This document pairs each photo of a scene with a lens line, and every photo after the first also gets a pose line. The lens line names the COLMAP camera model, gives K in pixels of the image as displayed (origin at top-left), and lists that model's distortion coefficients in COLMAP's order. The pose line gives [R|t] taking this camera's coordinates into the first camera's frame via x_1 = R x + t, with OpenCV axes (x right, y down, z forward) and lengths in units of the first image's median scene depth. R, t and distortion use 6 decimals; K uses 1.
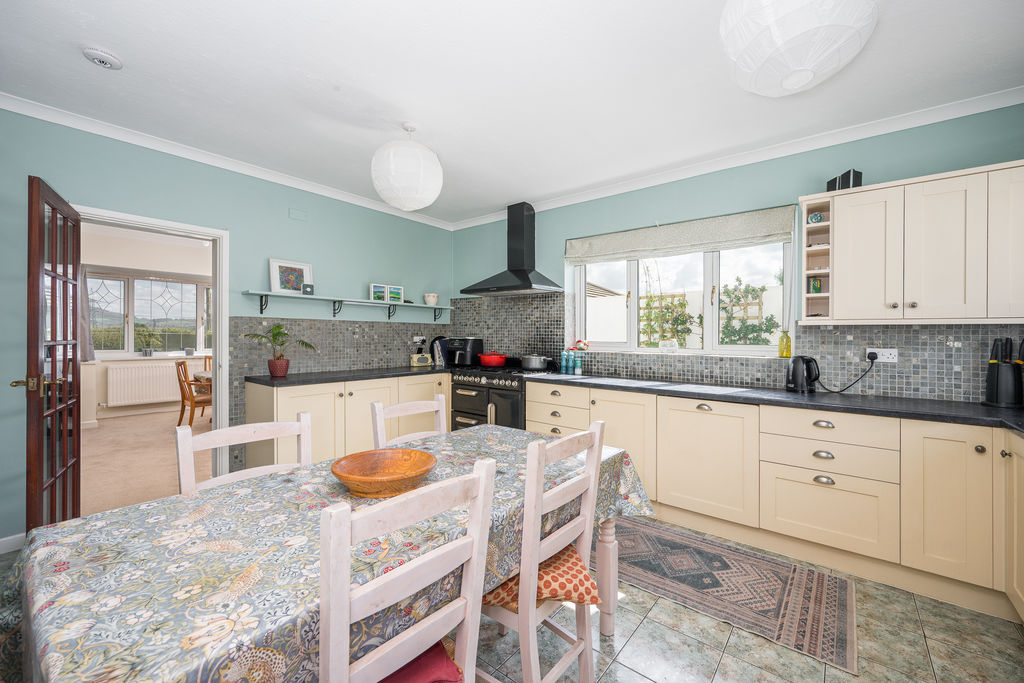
lens RADIAL K [[409.2, 0, 513.5], [0, 409.2, 339.0], [0, 0, 1]] dist [-0.003961, 0.000438]
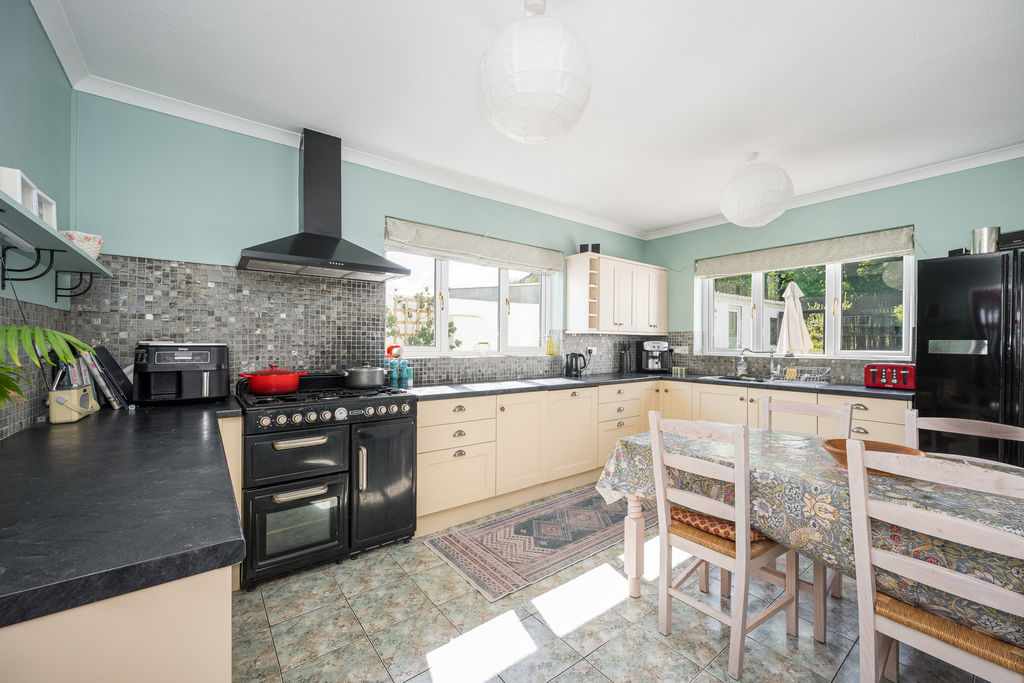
lens RADIAL K [[409.2, 0, 515.6], [0, 409.2, 342.2], [0, 0, 1]] dist [-0.003961, 0.000438]
pose [[0.230109, -0.007565, 0.973136, -0.789935], [0.004598, 0.999967, 0.006687, -0.009334], [-0.973154, 0.002936, 0.230136, 0.802616]]
